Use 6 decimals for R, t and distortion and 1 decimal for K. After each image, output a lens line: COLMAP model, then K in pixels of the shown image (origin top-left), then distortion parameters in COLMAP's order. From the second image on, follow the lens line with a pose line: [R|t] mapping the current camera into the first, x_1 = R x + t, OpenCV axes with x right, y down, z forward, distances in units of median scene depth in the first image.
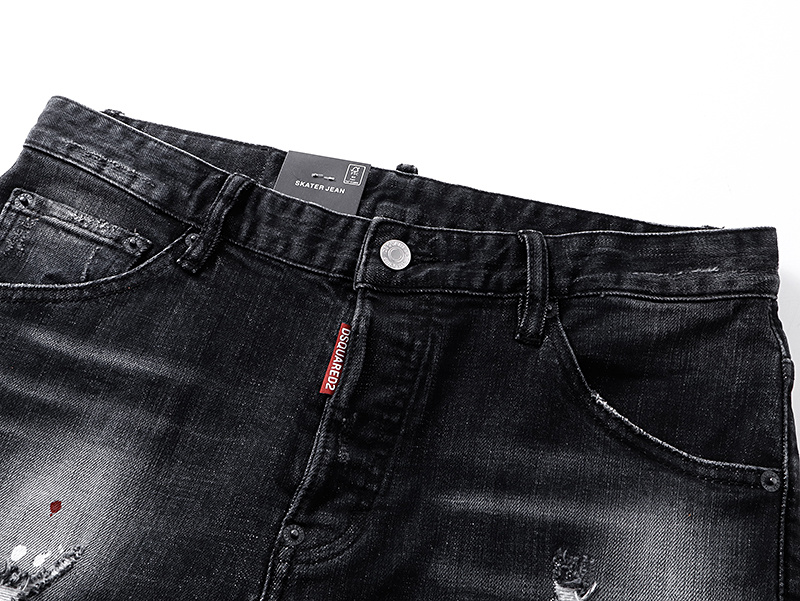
lens RADIAL K [[797.2, 0, 398.1], [0, 797.2, 300.7], [0, 0, 1]] dist [0.018734, 0.000000]
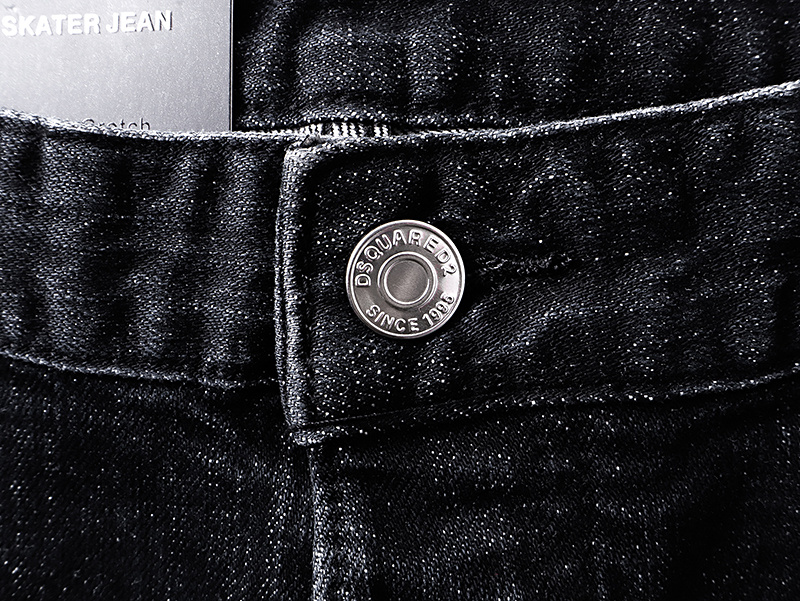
lens RADIAL K [[797.2, 0, 403.3], [0, 797.2, 300.1], [0, 0, 1]] dist [0.018734, 0.000000]
pose [[0.967338, -0.207266, -0.145939, 0.032843], [0.251227, 0.860641, 0.442925, -0.167988], [0.033798, -0.465121, 0.884601, 0.767928]]
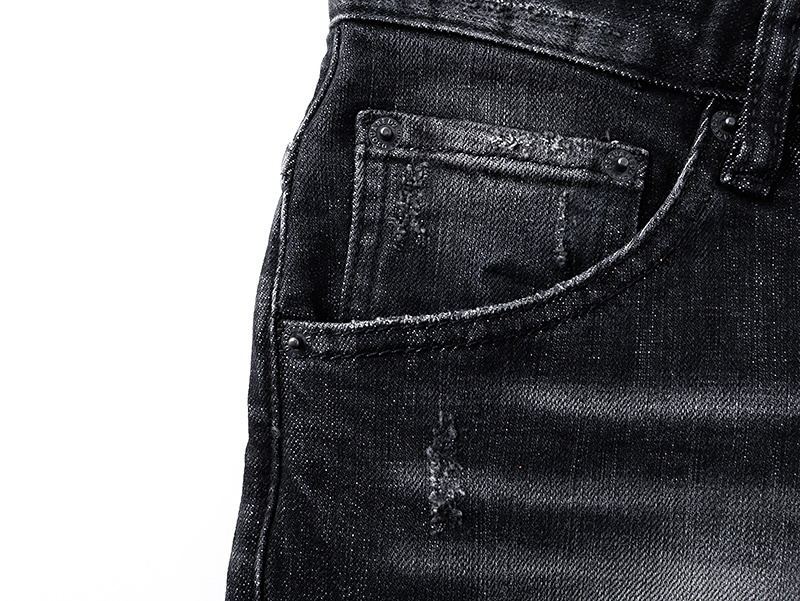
lens RADIAL K [[797.2, 0, 400.0], [0, 797.2, 301.9], [0, 0, 1]] dist [0.018734, 0.000000]
pose [[0.968866, -0.232900, -0.083997, -0.449526], [0.247555, 0.906081, 0.343125, -0.204275], [-0.003805, -0.353236, 0.935527, 0.491729]]
